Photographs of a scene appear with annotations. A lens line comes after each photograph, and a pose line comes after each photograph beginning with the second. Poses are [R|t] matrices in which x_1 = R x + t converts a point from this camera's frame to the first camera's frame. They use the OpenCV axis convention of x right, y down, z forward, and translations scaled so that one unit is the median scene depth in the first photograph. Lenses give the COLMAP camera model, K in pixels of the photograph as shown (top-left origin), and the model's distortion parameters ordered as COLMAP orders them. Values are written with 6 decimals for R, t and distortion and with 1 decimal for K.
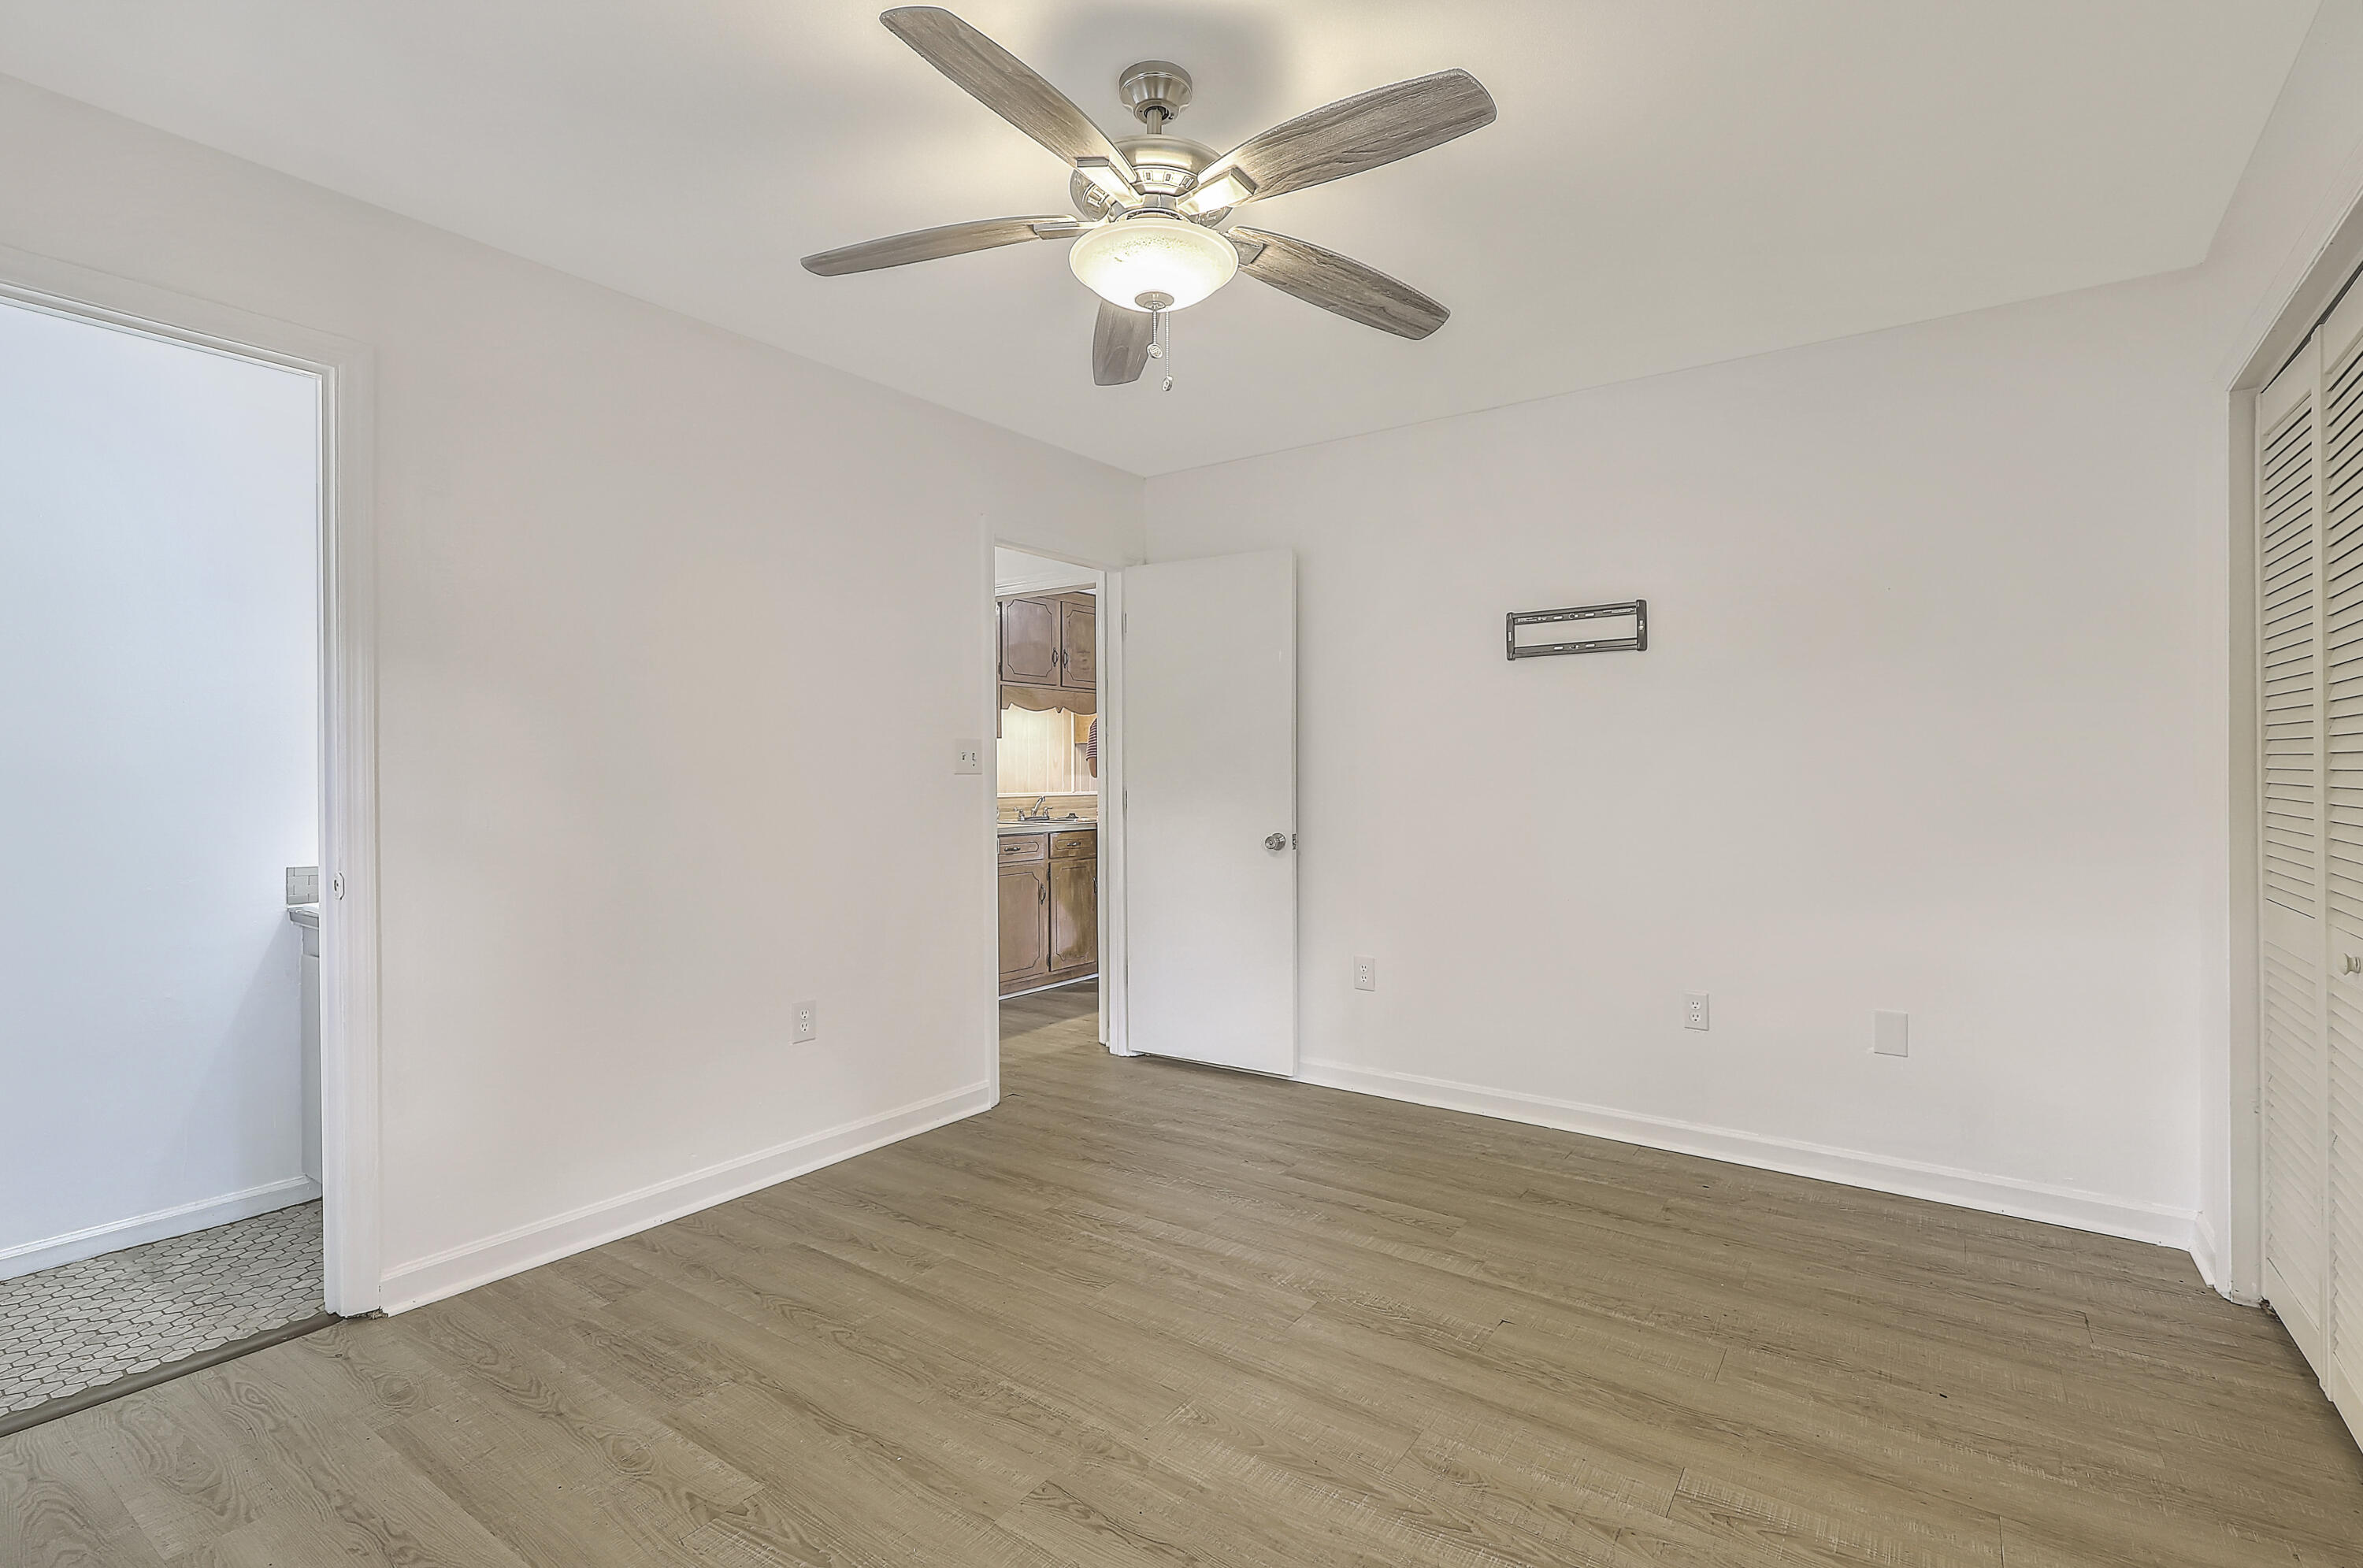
lens RADIAL K [[1094.7, 0, 1184.5], [0, 1094.7, 777.1], [0, 0, 1]] dist [0.003279, 0.000427]
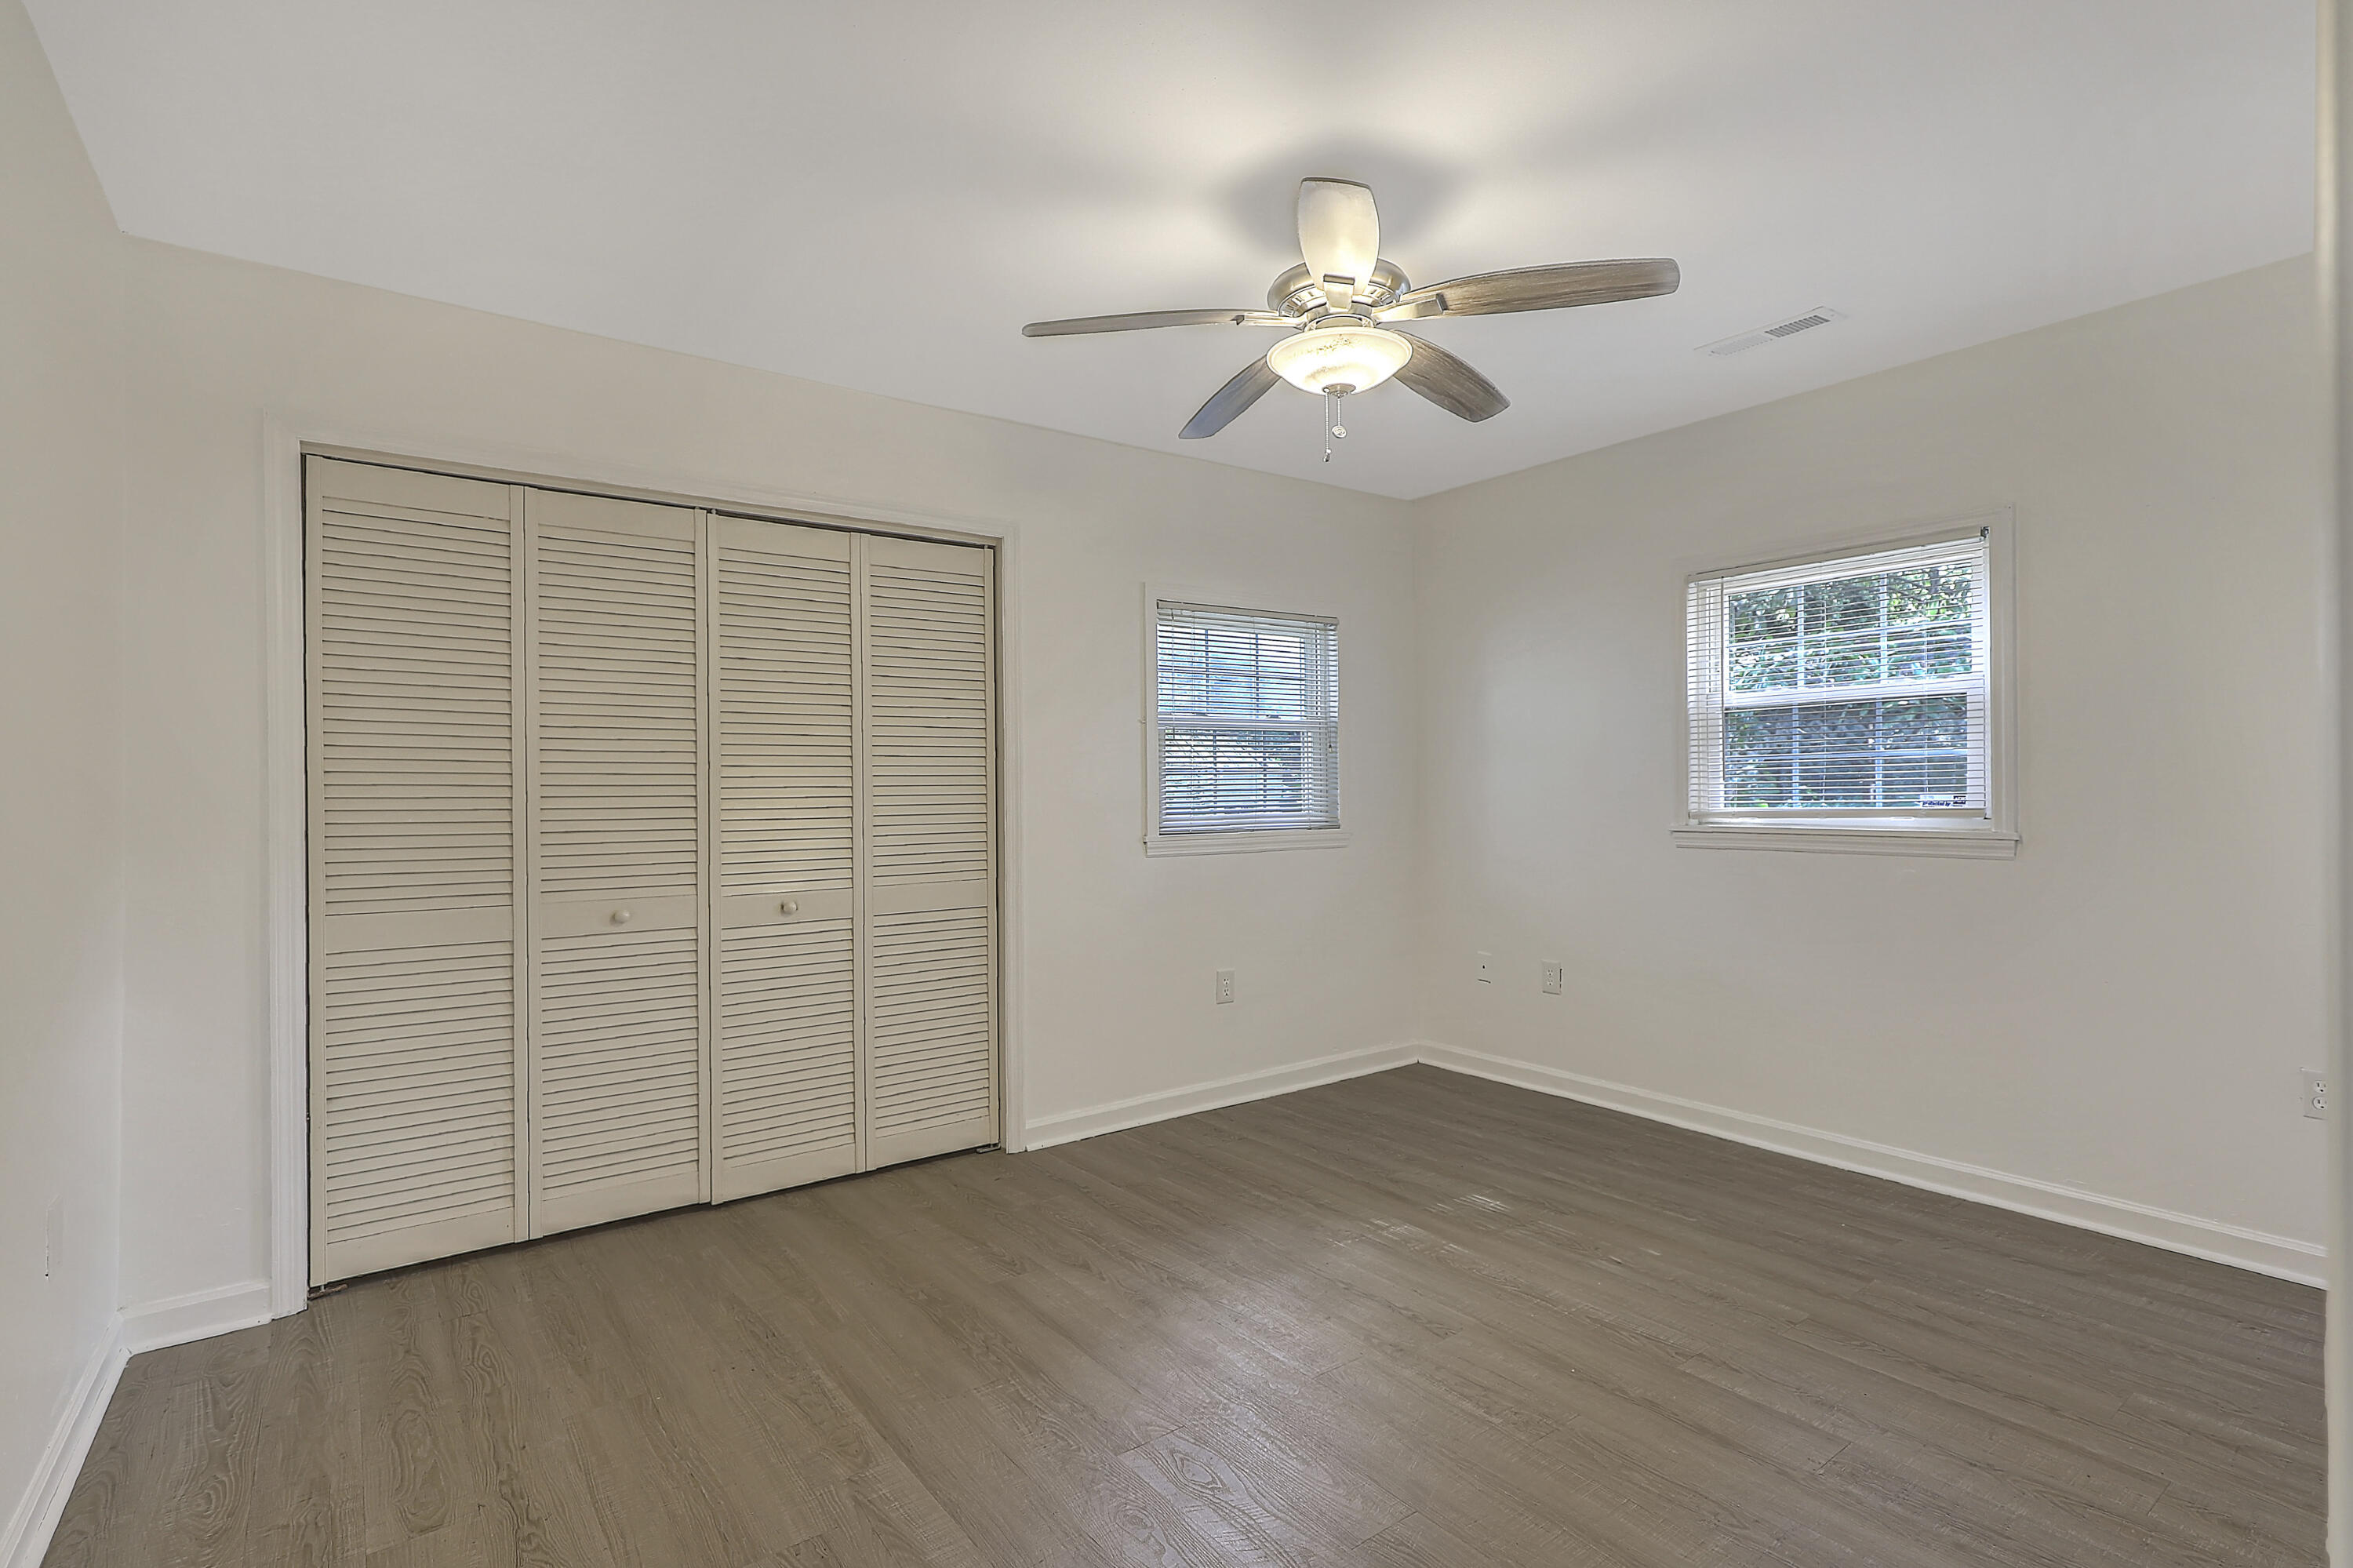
lens RADIAL K [[1088.6, 0, 1198.4], [0, 1088.6, 785.3], [0, 0, 1]] dist [-0.000937, -0.000446]
pose [[-0.953757, 0.013526, 0.300273, -0.184745], [0.014270, 0.999898, 0.000285, -0.013149], [-0.300239, 0.004556, -0.953853, 1.755841]]
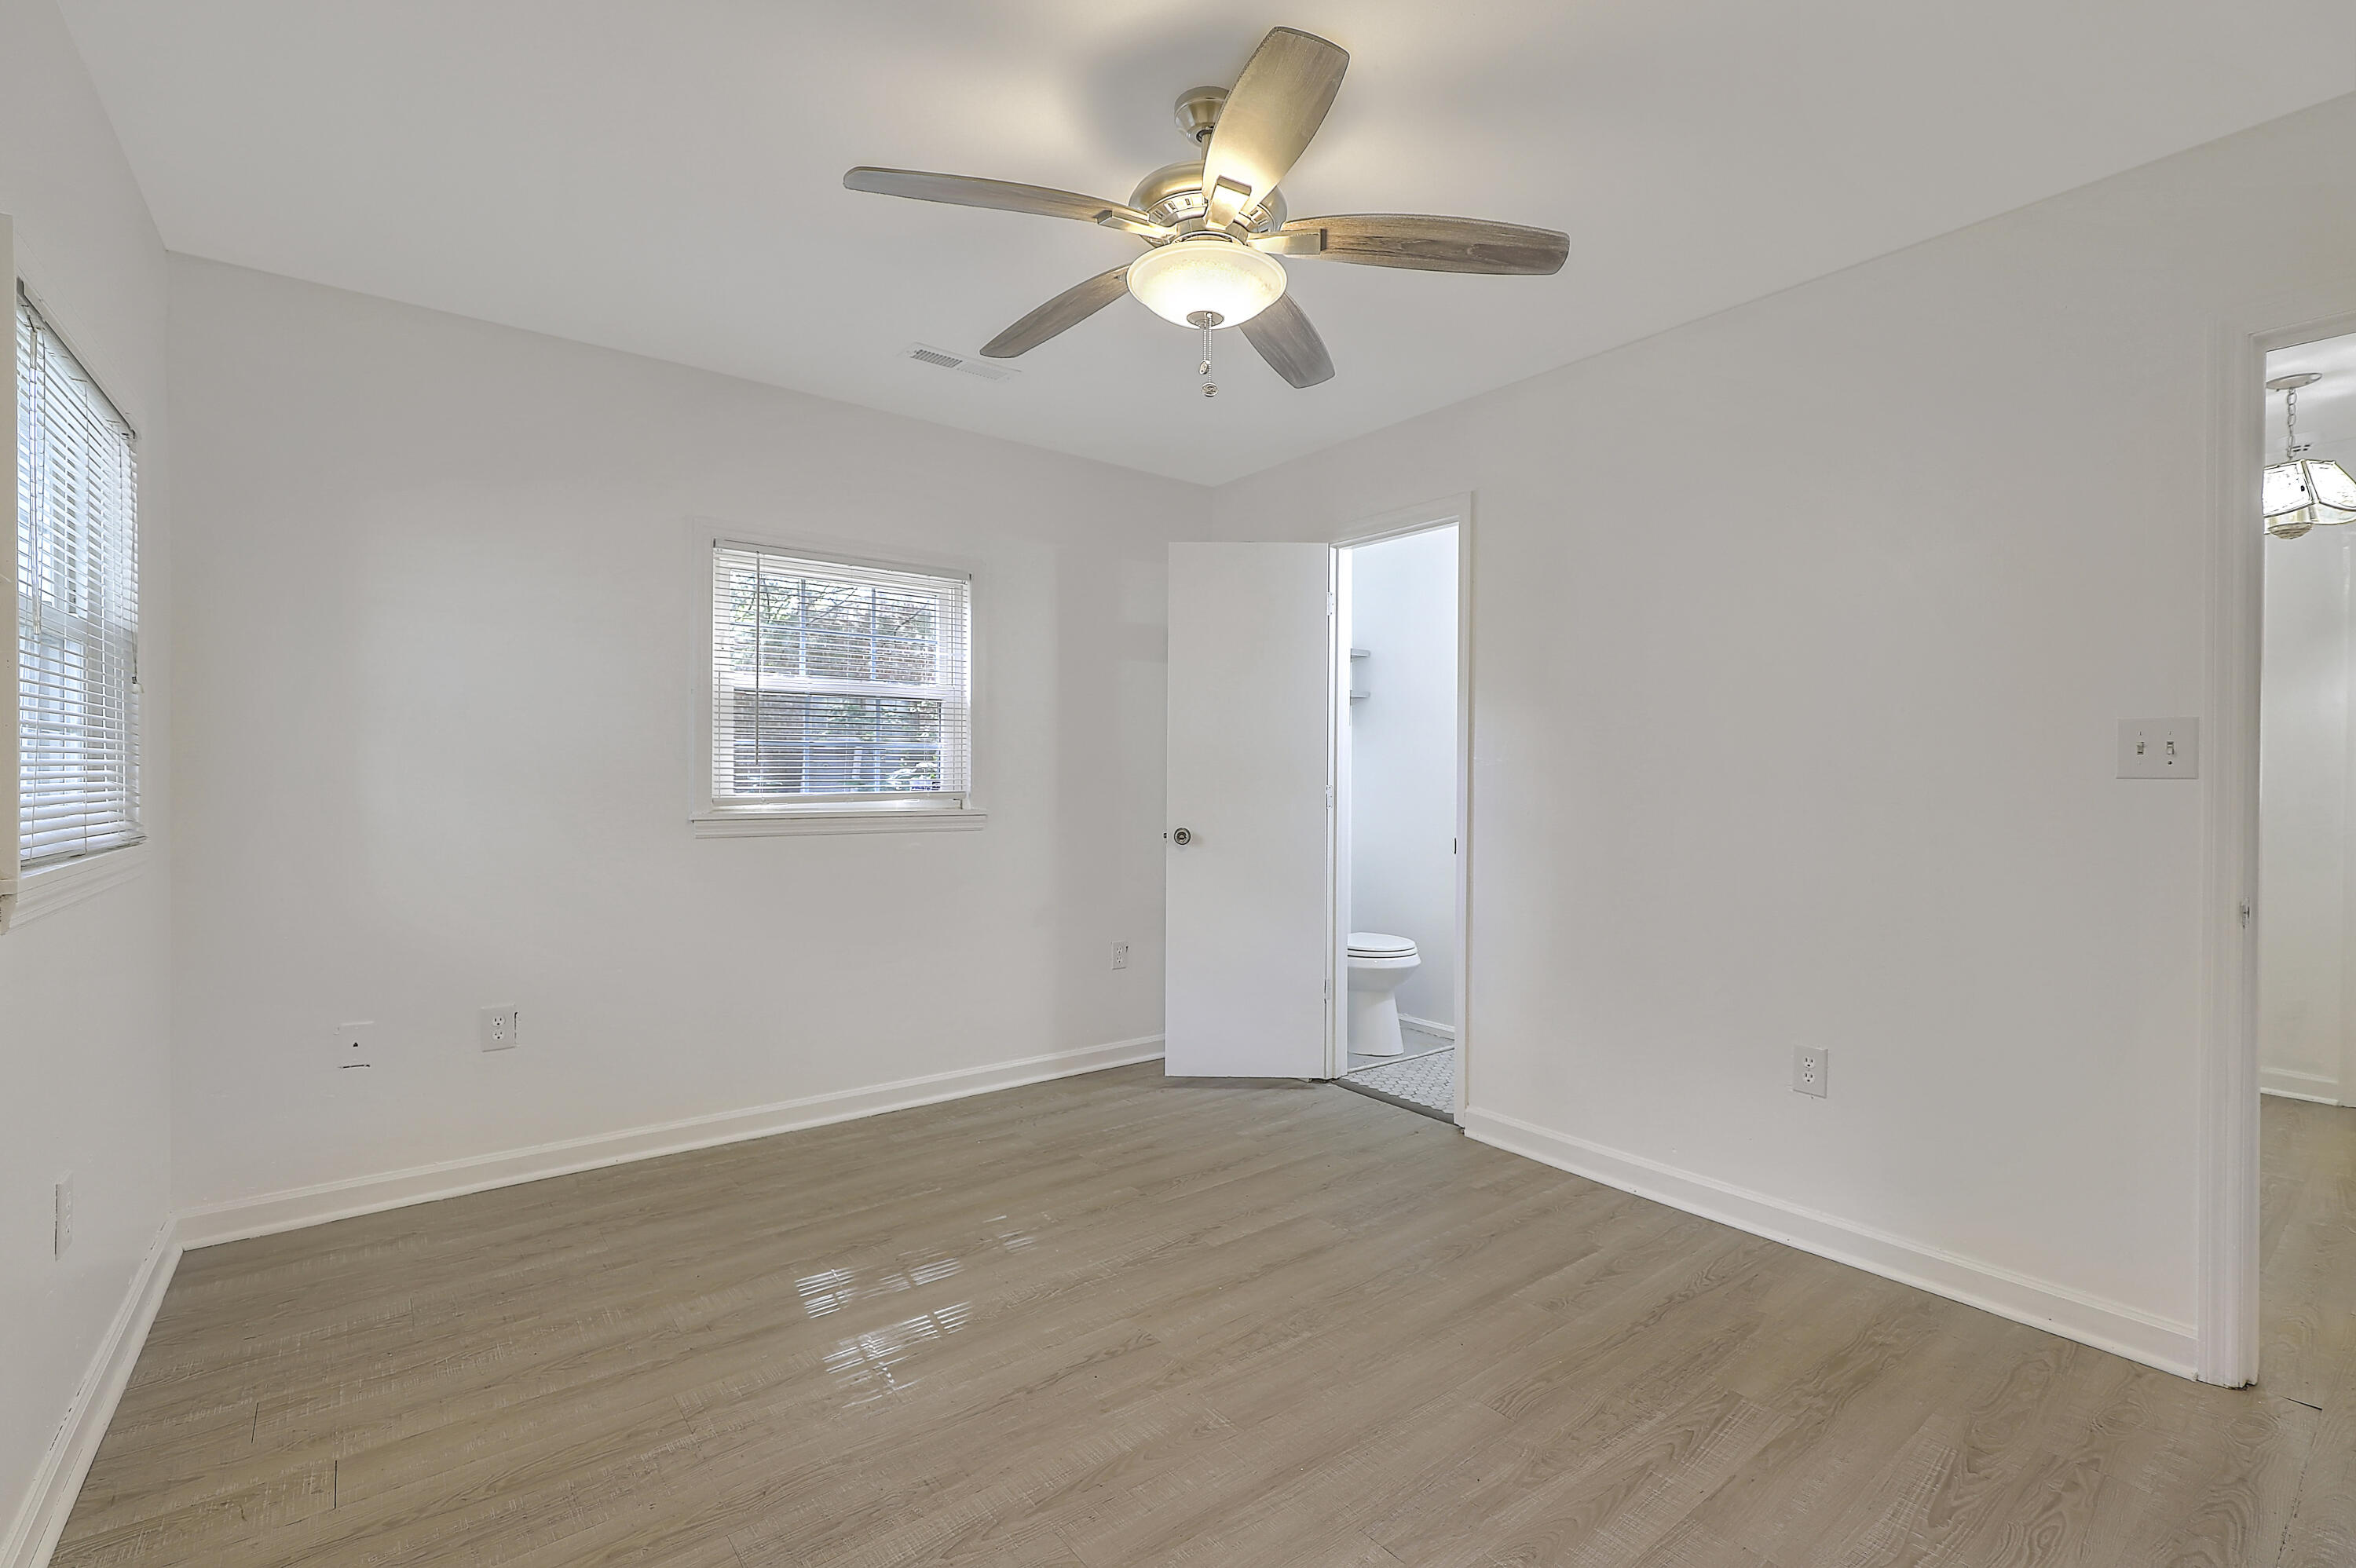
lens RADIAL K [[1063.2, 0, 1178.0], [0, 1063.2, 784.0], [0, 0, 1]] dist [-0.001616, -0.000179]
pose [[-0.299536, 0.009154, -0.954041, 0.769645], [-0.007763, 0.999897, 0.012031, -0.004915], [0.954054, 0.011010, -0.299434, 1.043333]]
